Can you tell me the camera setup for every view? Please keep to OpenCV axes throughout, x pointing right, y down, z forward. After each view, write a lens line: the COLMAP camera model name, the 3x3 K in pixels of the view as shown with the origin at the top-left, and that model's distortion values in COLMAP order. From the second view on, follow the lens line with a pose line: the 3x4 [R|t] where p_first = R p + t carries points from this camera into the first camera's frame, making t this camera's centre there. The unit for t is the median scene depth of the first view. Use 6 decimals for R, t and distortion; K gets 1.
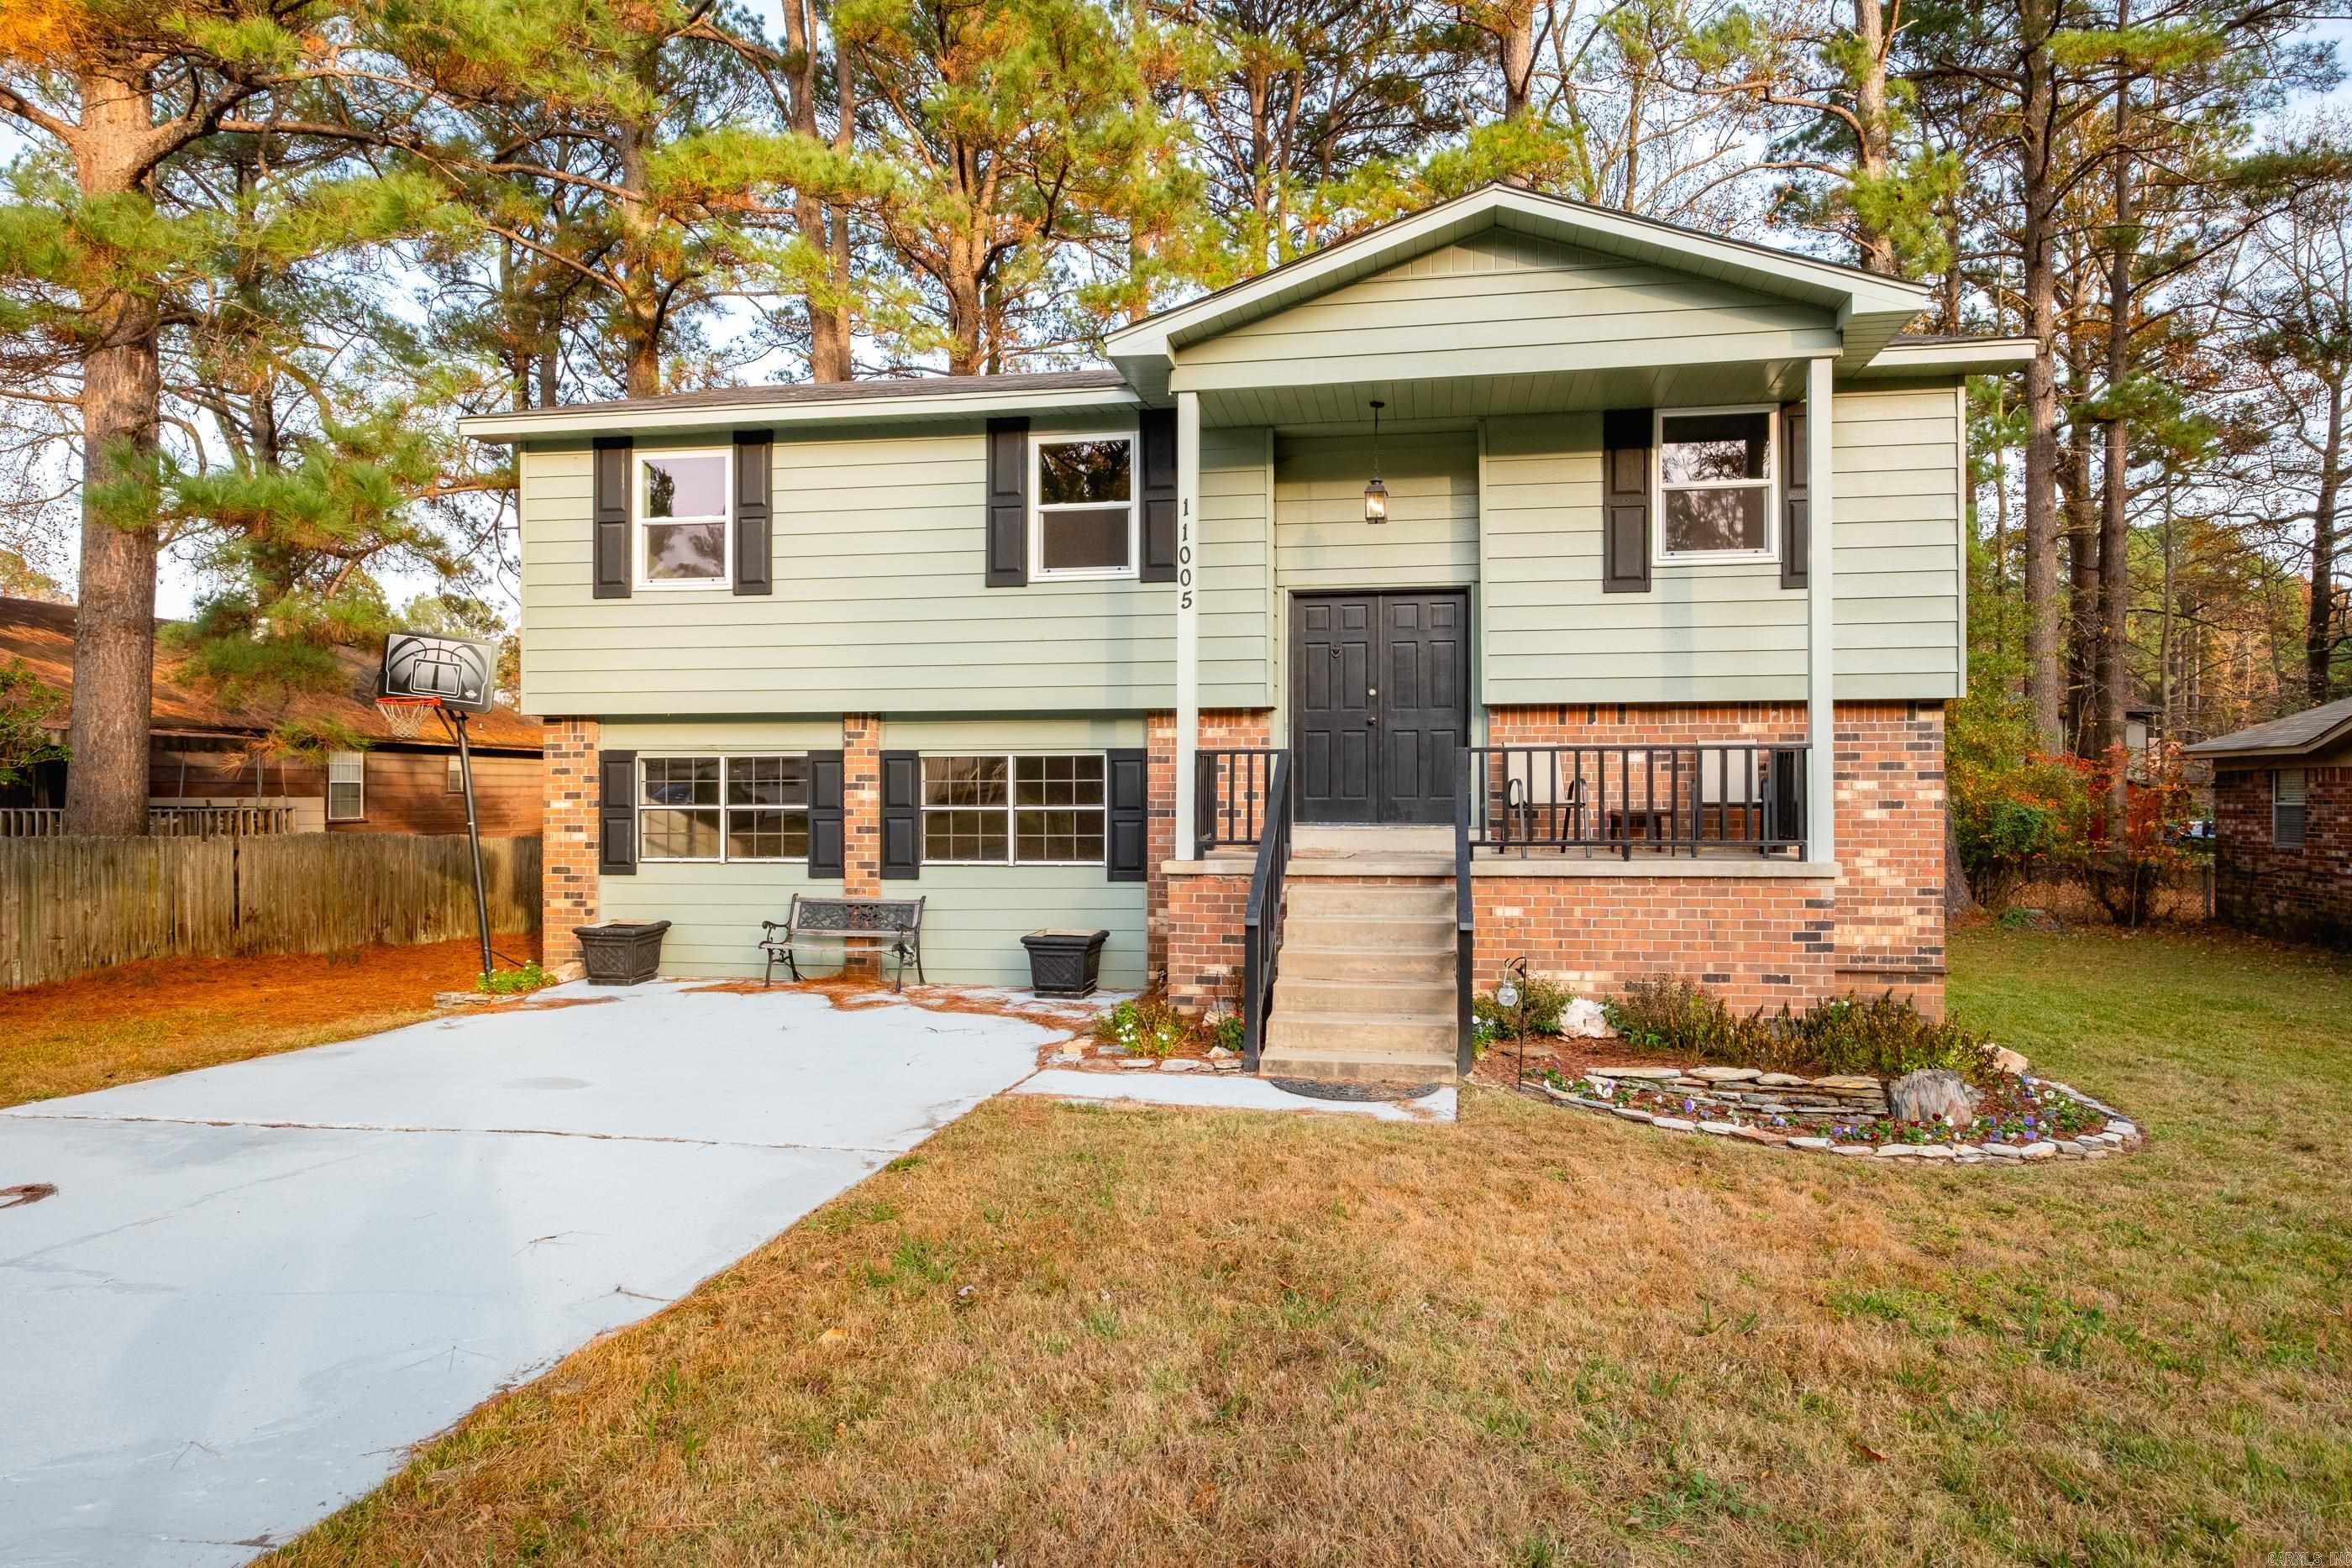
lens RADIAL K [[1440.2, 0, 1174.3], [0, 1440.2, 784.4], [0, 0, 1]] dist [-0.028006, 0.035331]
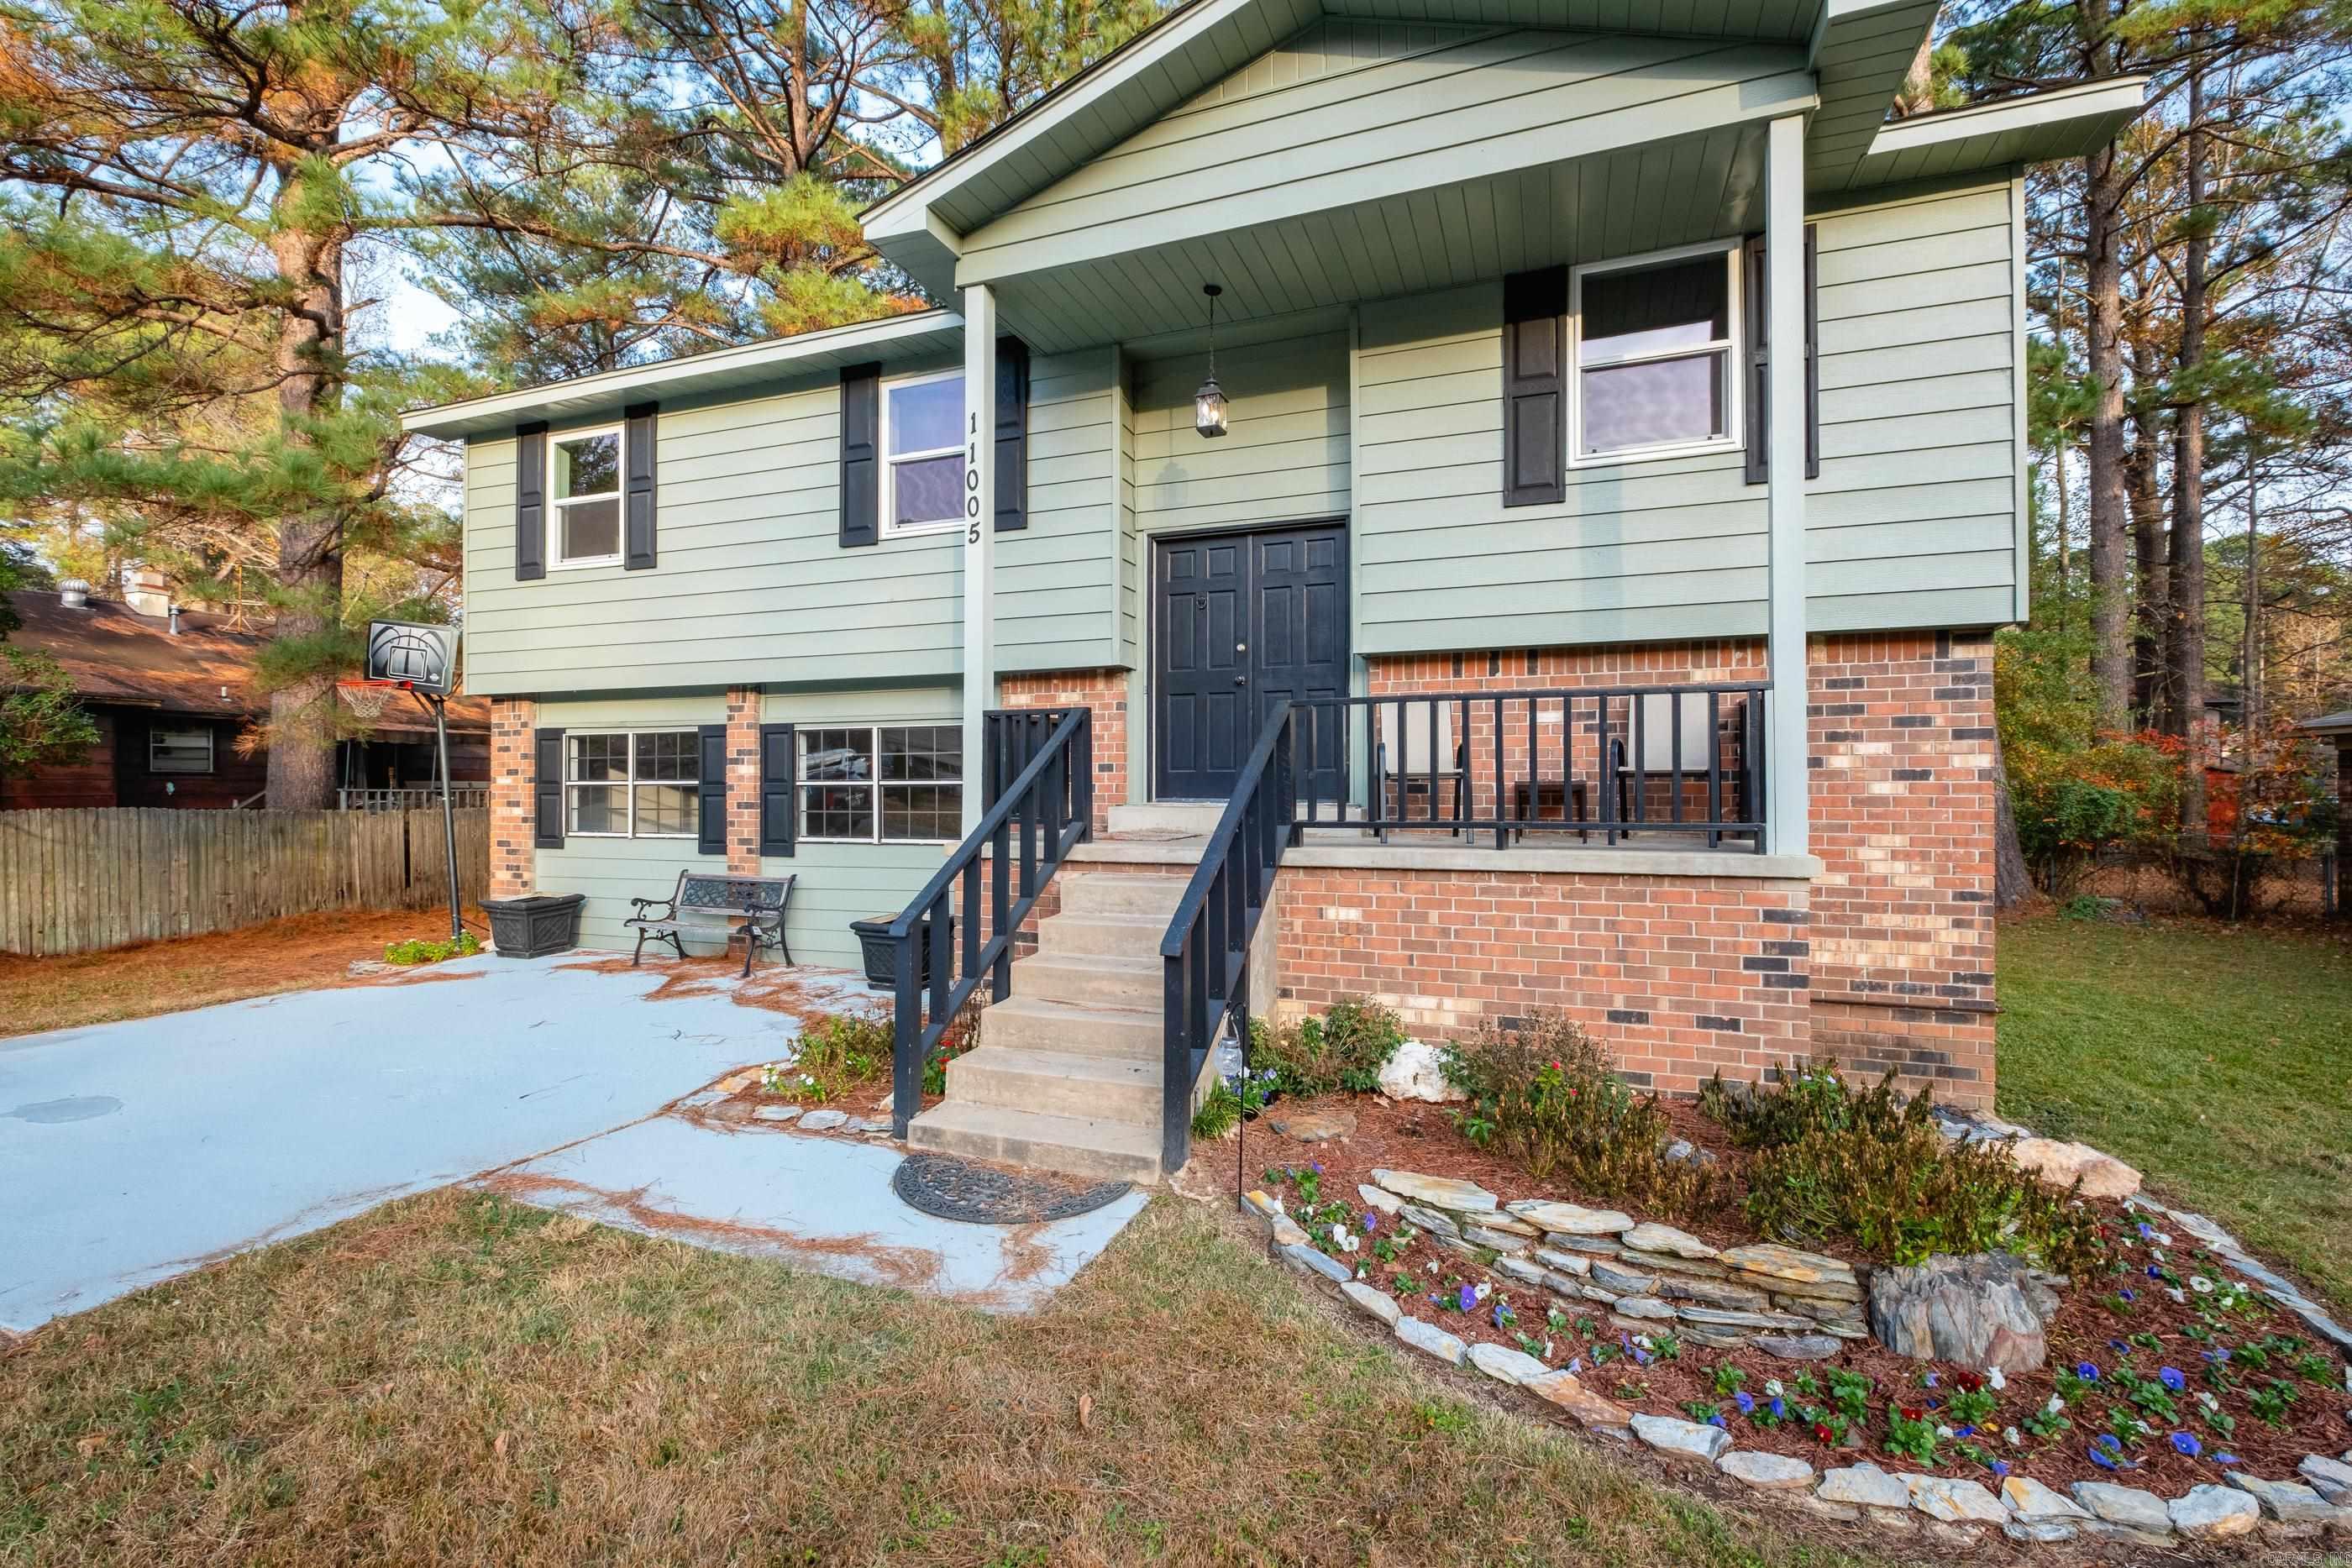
lens RADIAL K [[1034.2, 0, 1171.3], [0, 1034.2, 776.5], [0, 0, 1]] dist [0.000120, -0.001192]
pose [[0.982851, -0.001435, -0.184395, 0.209212], [0.001104, 0.999998, -0.001898, 0.014194], [0.184397, 0.001662, 0.982850, 0.381396]]
